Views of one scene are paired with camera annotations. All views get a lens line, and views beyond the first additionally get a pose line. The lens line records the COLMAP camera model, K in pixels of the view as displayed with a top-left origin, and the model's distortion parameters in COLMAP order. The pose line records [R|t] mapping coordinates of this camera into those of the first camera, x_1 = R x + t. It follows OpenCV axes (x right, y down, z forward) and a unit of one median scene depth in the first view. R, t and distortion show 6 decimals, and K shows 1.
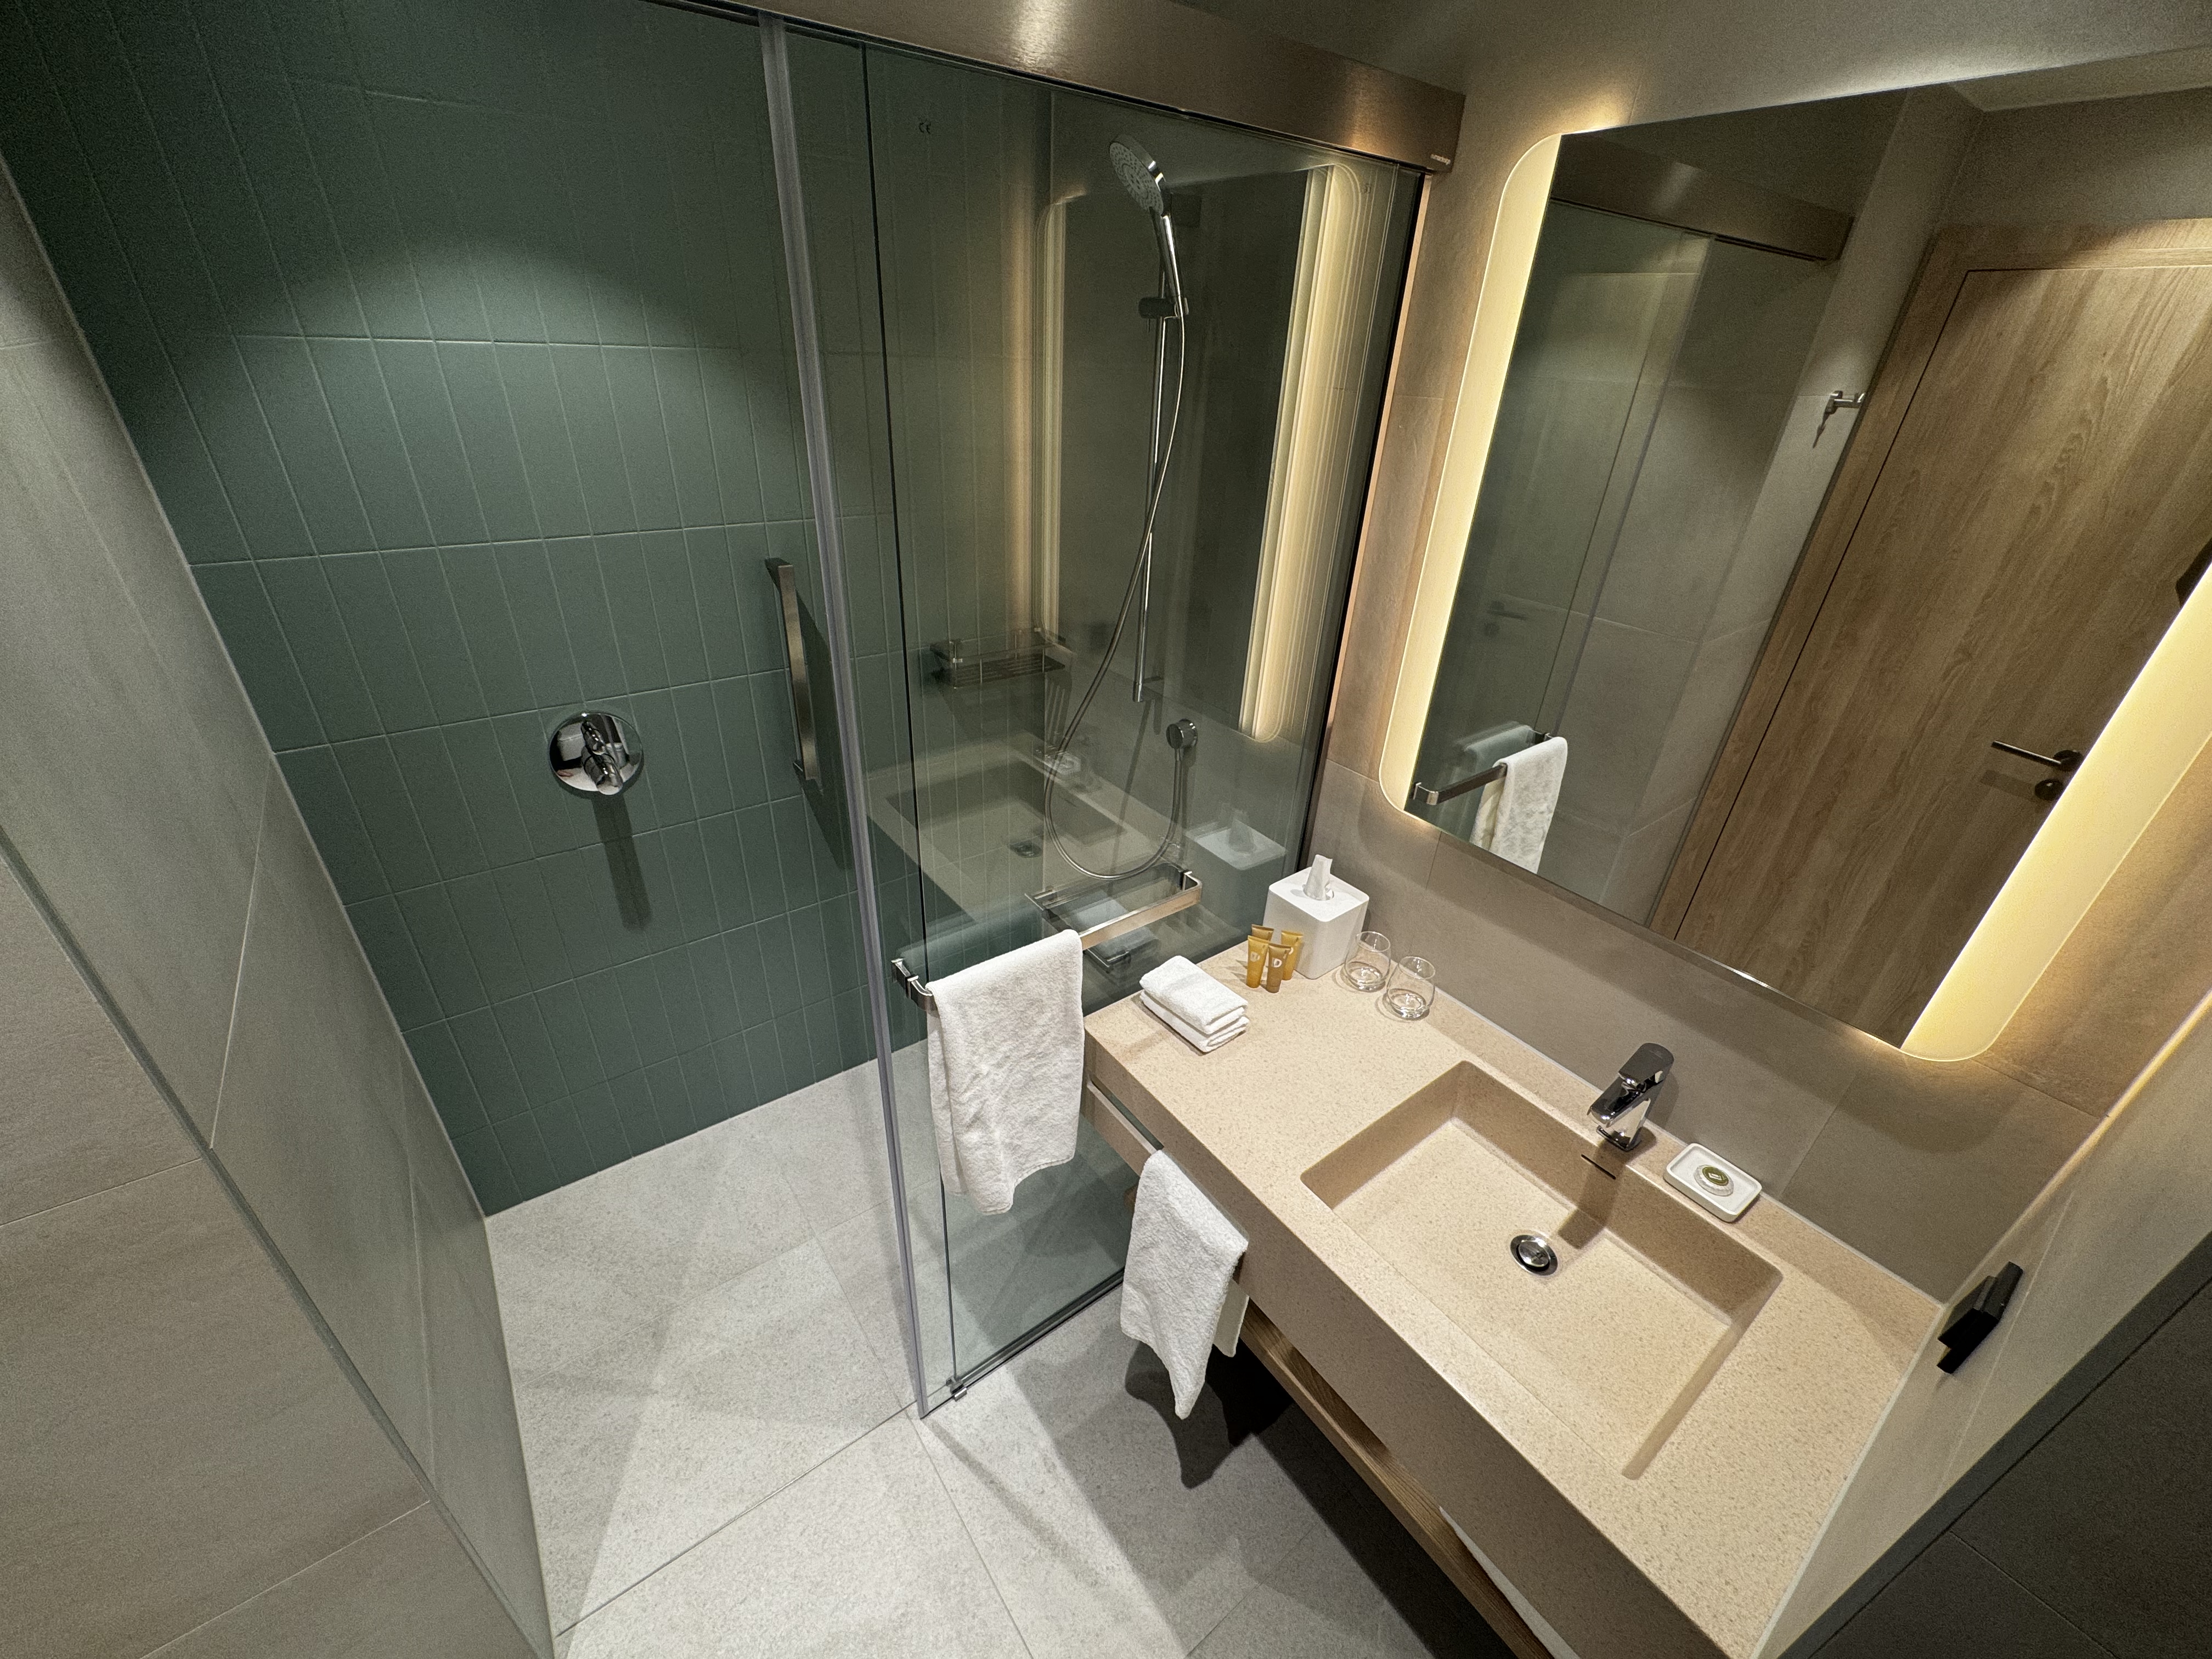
lens RADIAL K [[880.6, 0, 1108.9], [0, 880.6, 831.8], [0, 0, 1]] dist [-0.001758, -0.000286]
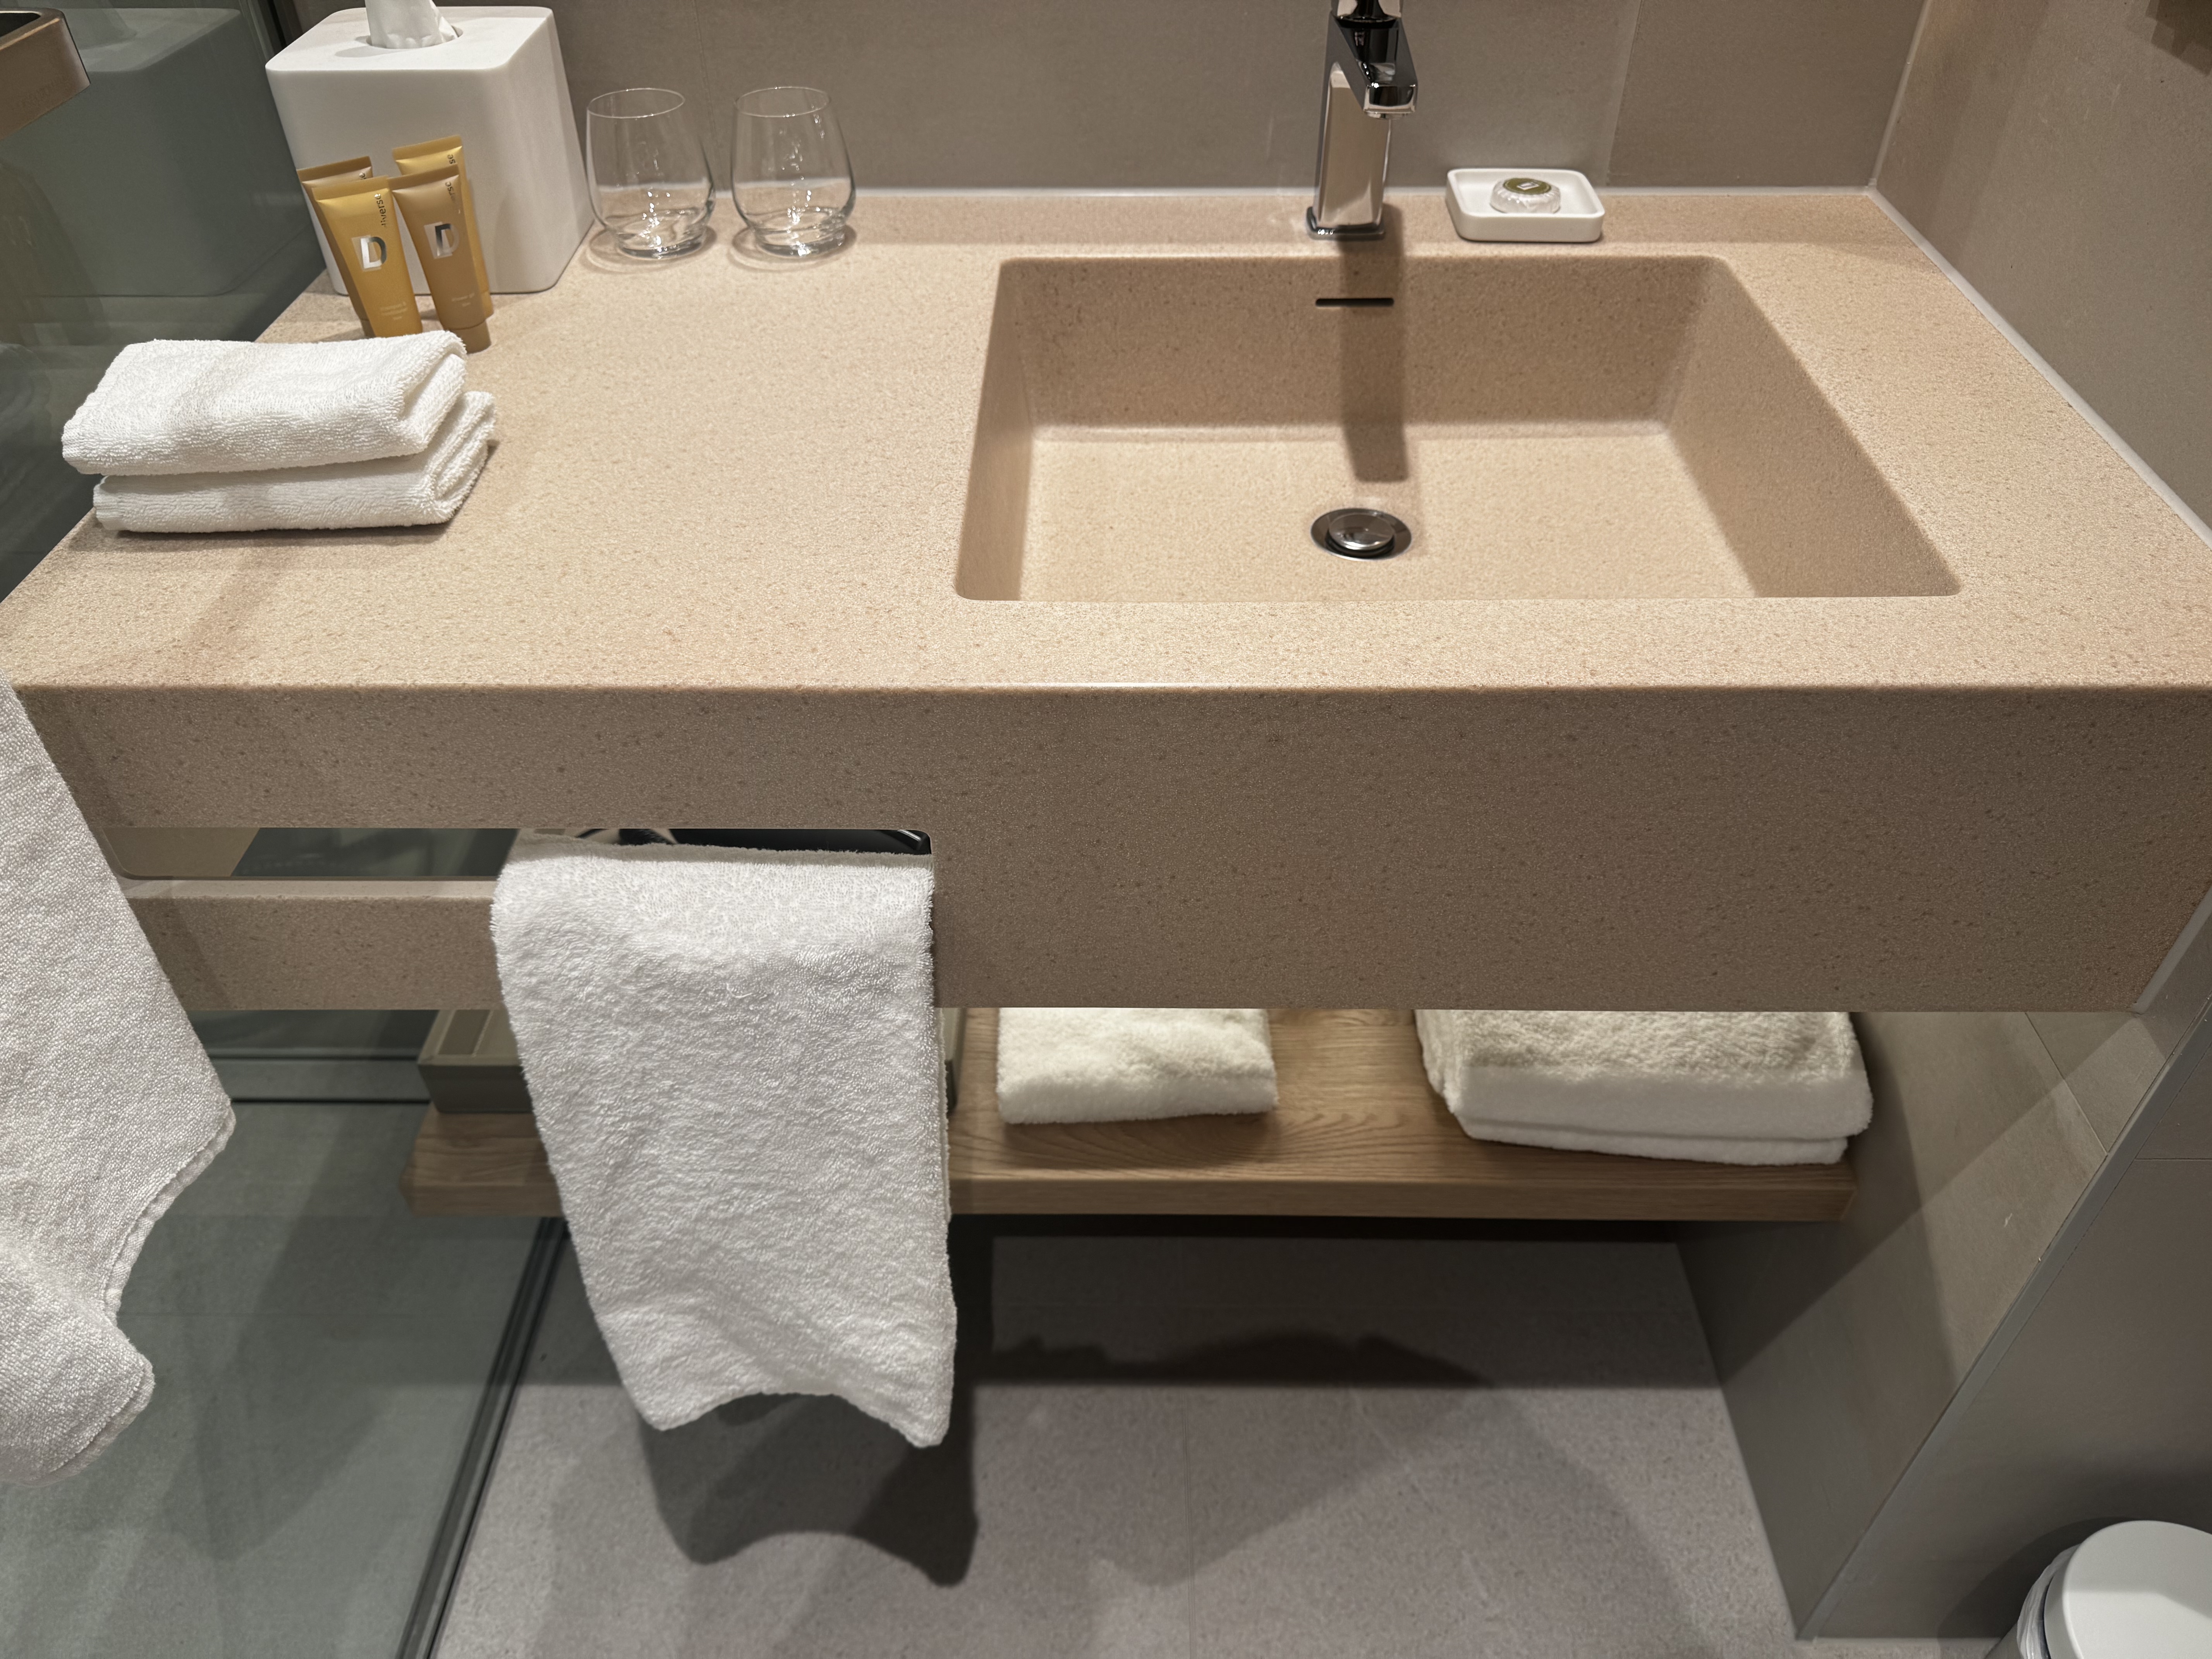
lens RADIAL K [[1589.0, 0, 1108.1], [0, 1589.0, 829.3], [0, 0, 1]] dist [0.009358, -0.004820]
pose [[0.601822, -0.551762, 0.577381, -0.126235], [0.416270, 0.833712, 0.362828, 0.241227], [-0.681564, 0.021989, 0.731428, 0.464750]]
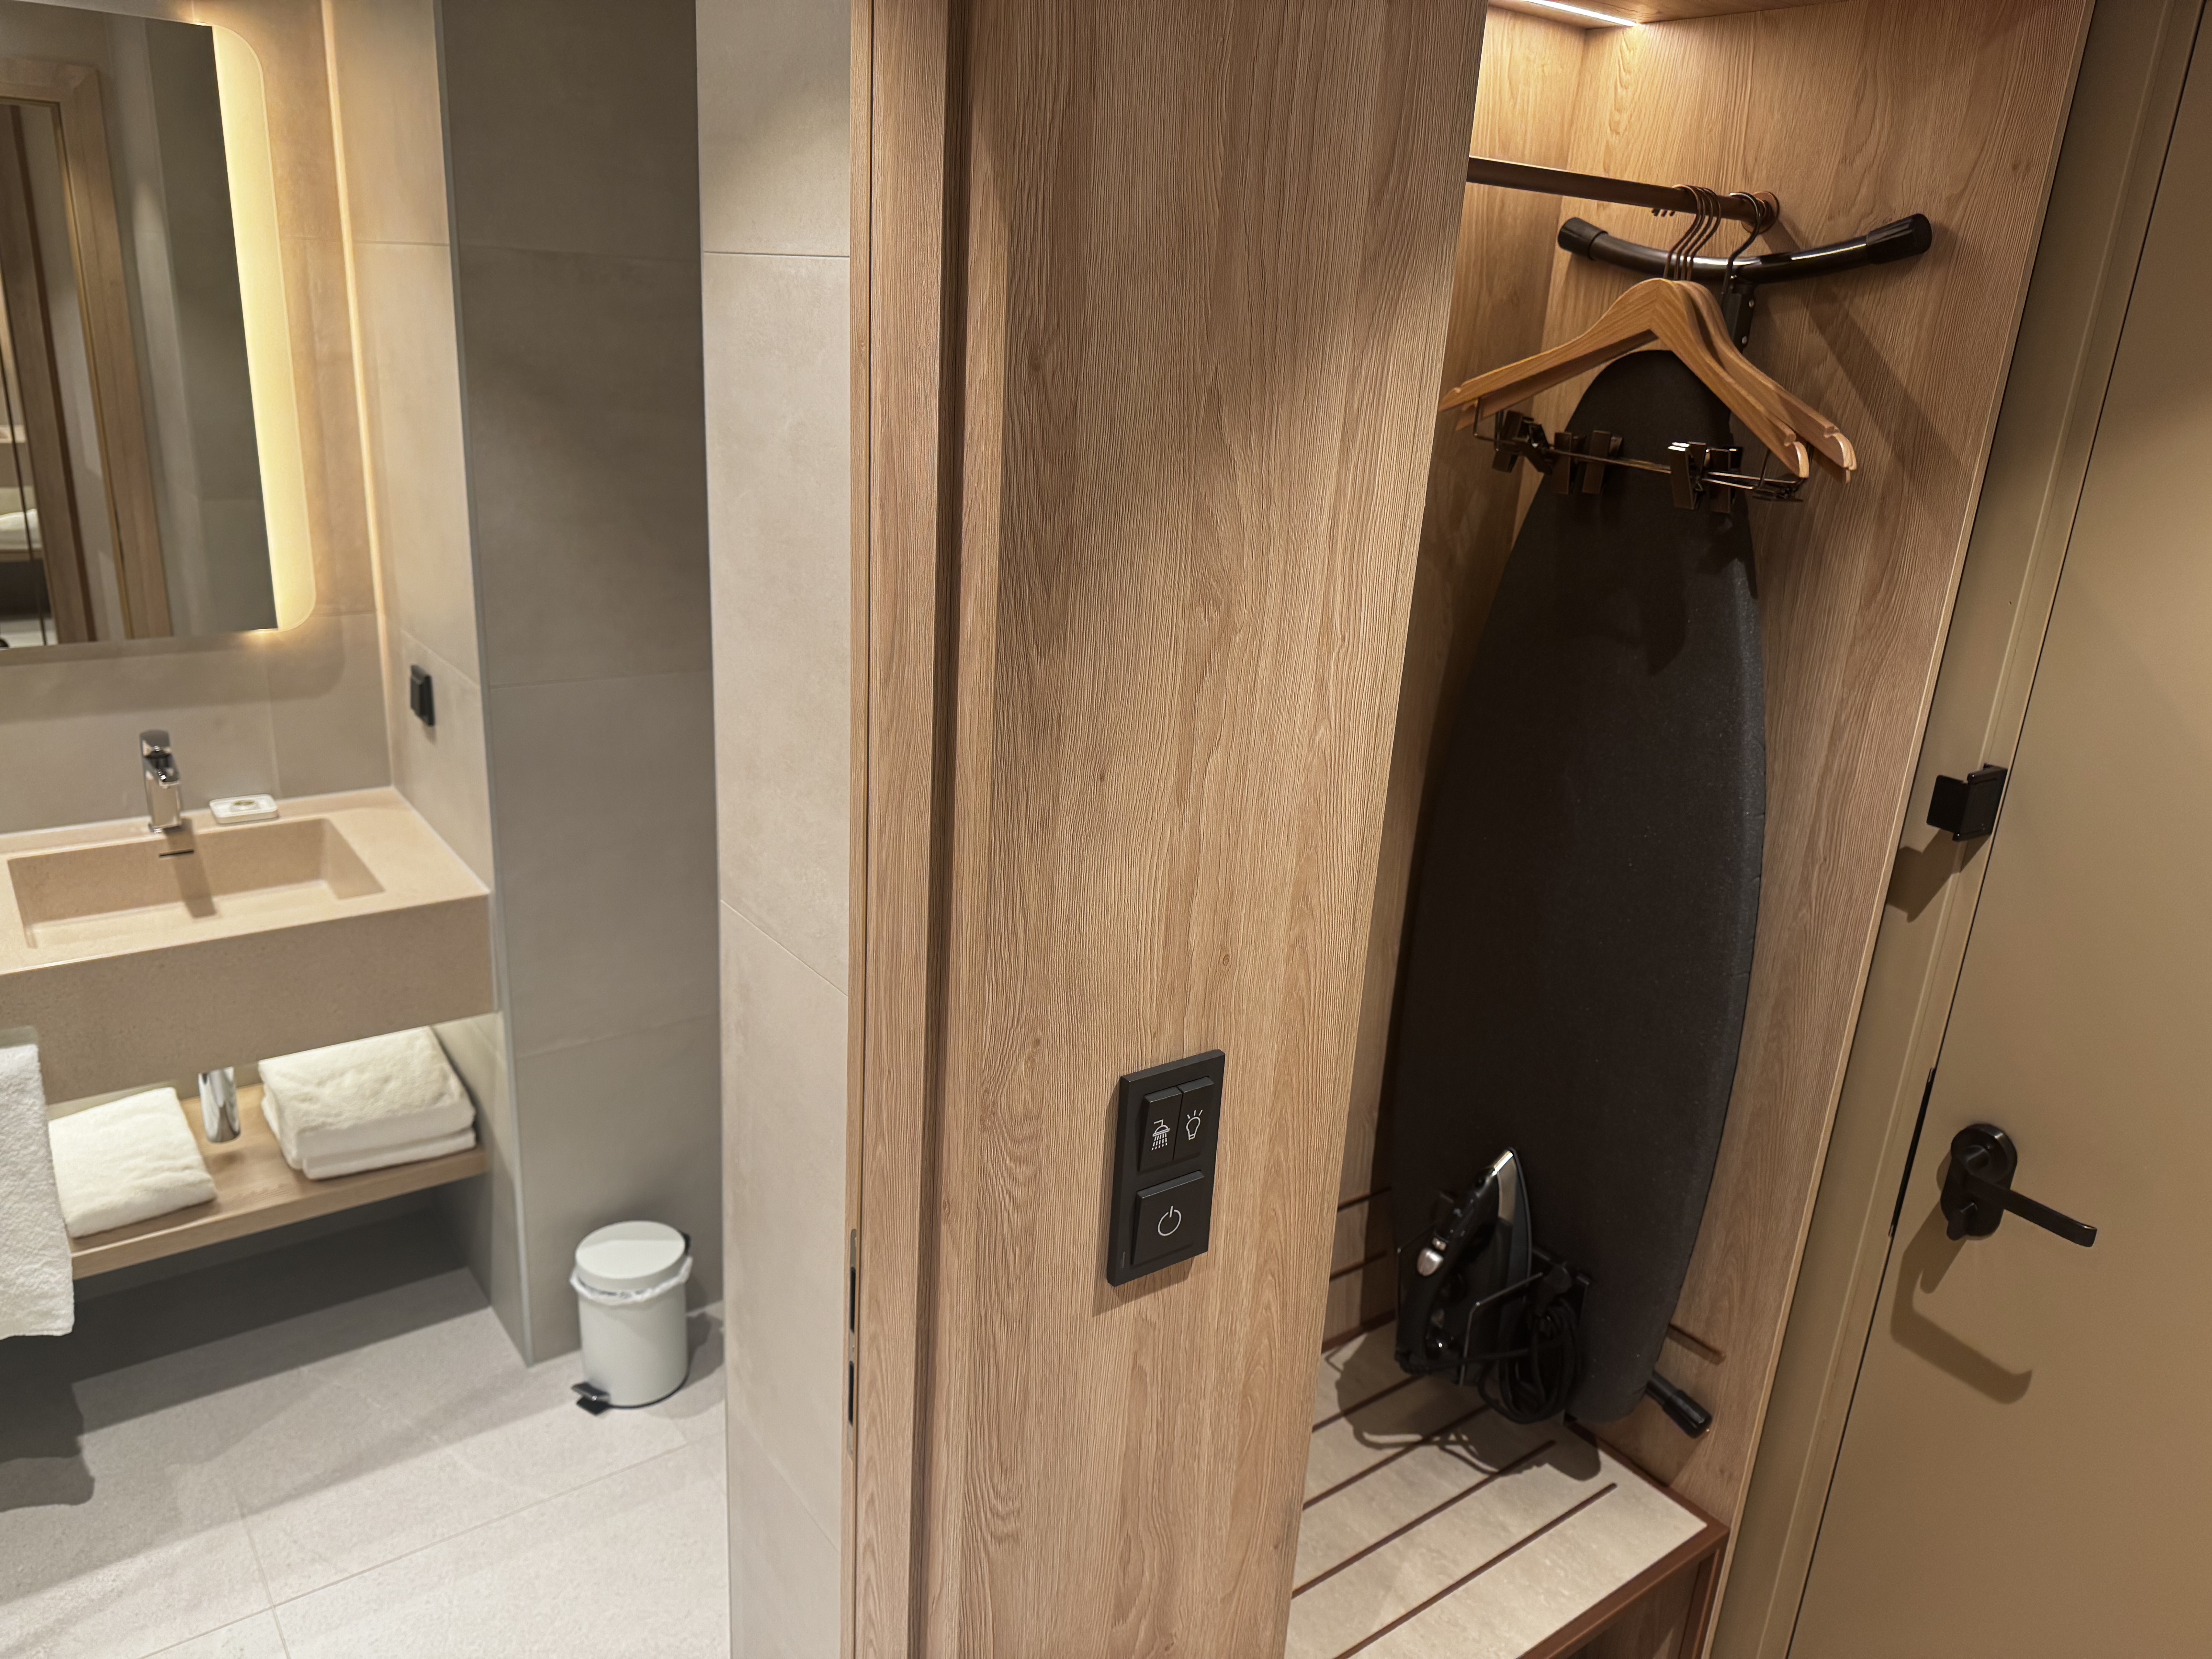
lens RADIAL K [[1589.0, 0, 1090.1], [0, 1589.0, 841.6], [0, 0, 1]] dist [0.009358, -0.004820]
pose [[0.008609, -0.362452, 0.931963, -1.239108], [0.444542, 0.836223, 0.321112, 0.217086], [-0.895716, 0.411533, 0.168324, -0.370641]]
